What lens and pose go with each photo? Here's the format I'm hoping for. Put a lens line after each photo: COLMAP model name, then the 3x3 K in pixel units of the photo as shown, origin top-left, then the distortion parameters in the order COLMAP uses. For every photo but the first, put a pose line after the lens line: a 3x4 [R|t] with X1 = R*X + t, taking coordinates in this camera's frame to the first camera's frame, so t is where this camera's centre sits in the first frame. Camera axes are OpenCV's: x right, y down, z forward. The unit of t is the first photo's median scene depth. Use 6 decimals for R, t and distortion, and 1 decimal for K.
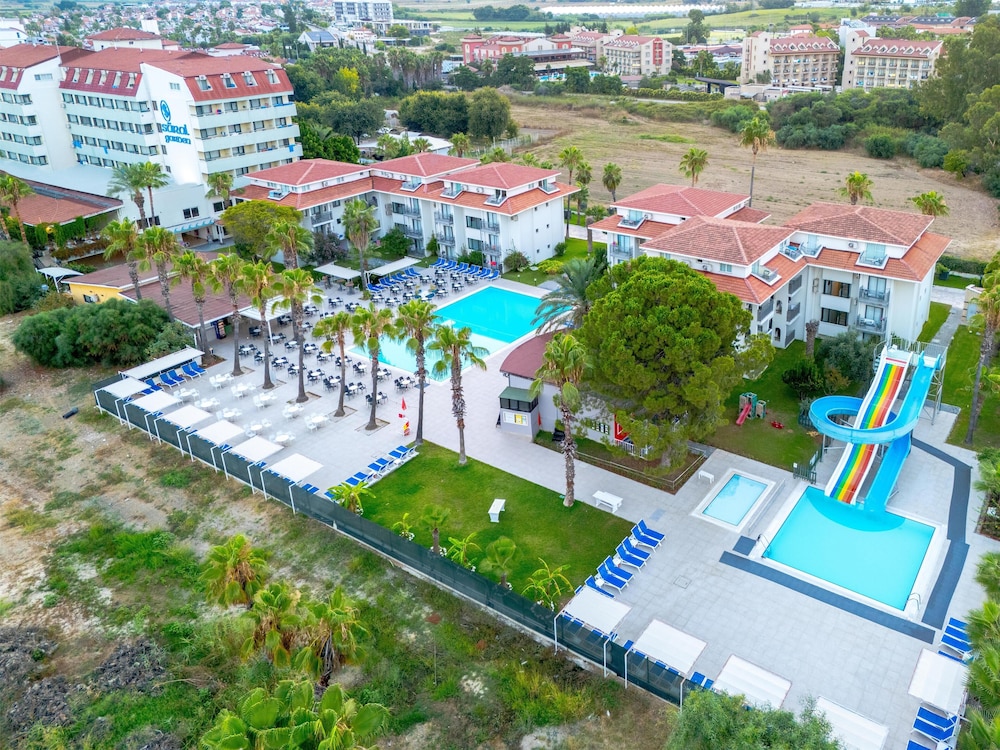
lens RADIAL K [[779.5, 0, 500.1], [0, 779.5, 376.1], [0, 0, 1]] dist [0.024820, -0.001432]
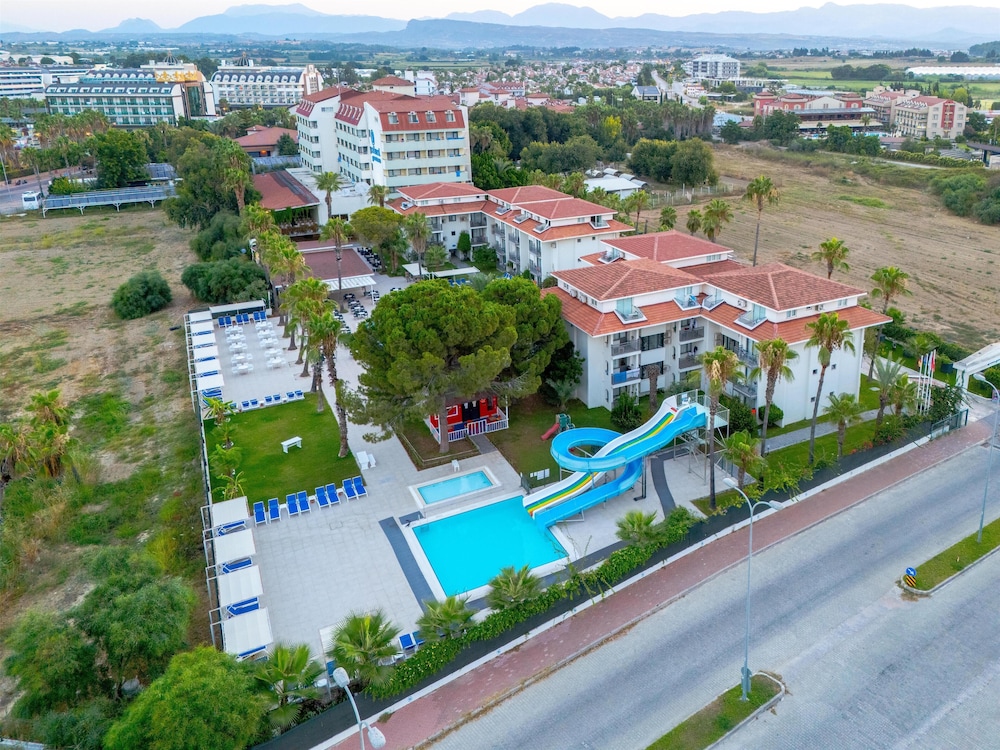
lens RADIAL K [[711.4, 0, 500.0], [0, 711.4, 374.5], [0, 0, 1]] dist [0.035458, -0.006956]
pose [[0.874757, 0.207847, -0.437721, 0.355504], [-0.222379, 0.974786, 0.018457, -0.016646], [0.430520, 0.081195, 0.898922, 0.038380]]
